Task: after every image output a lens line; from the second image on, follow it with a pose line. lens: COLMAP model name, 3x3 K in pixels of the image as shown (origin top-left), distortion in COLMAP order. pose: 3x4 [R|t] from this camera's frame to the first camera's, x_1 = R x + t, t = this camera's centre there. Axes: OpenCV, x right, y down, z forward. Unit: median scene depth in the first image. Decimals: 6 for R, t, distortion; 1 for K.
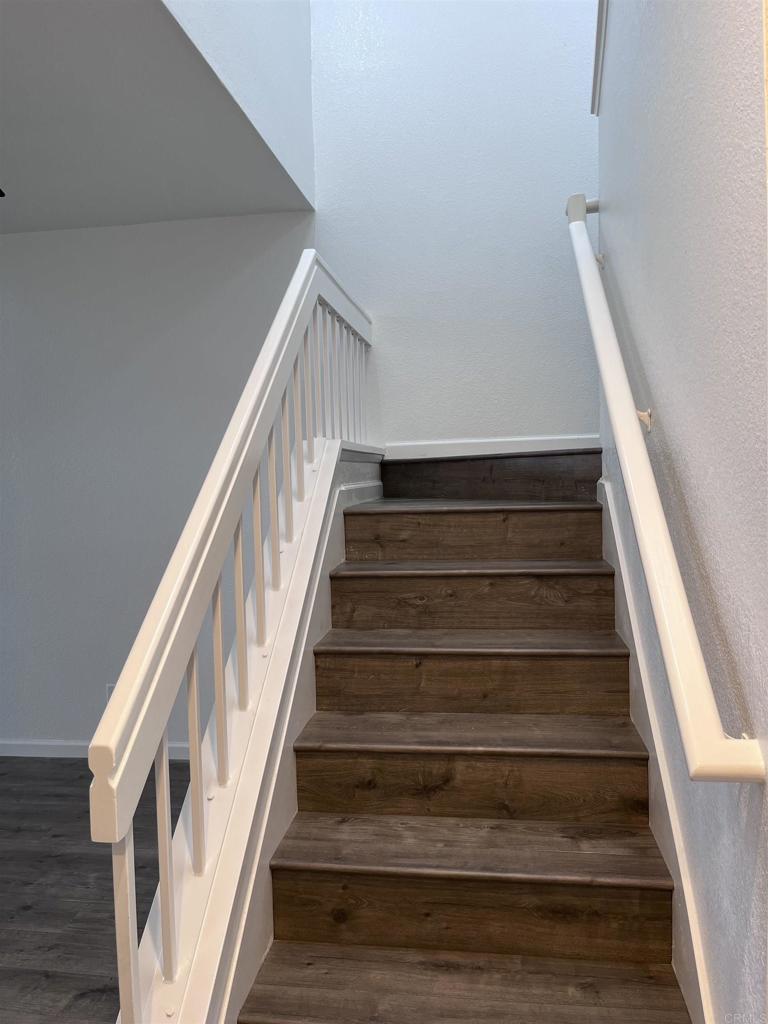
lens RADIAL K [[774.0, 0, 382.4], [0, 774.0, 512.3], [0, 0, 1]] dist [0.026346, -0.023867]
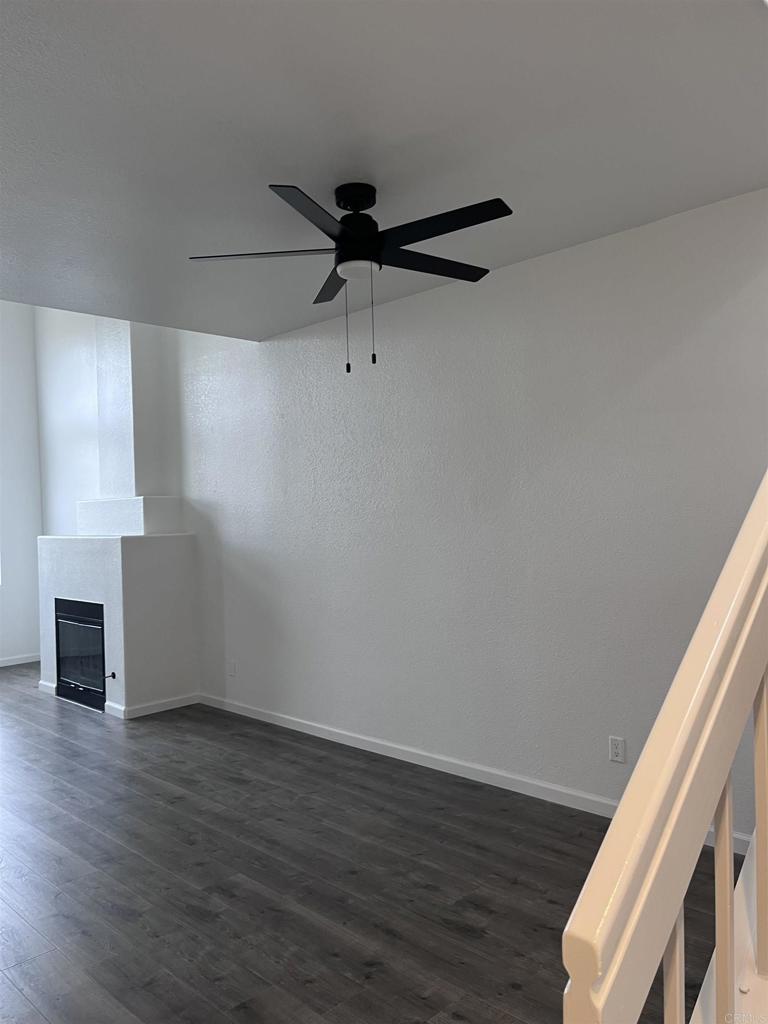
lens RADIAL K [[774.0, 0, 387.3], [0, 774.0, 519.9], [0, 0, 1]] dist [0.026346, -0.023867]
pose [[0.803629, 0.022886, -0.594690, -0.079455], [-0.027297, 0.999626, 0.001582, -0.041524], [0.594504, 0.014962, 0.803953, 0.268539]]
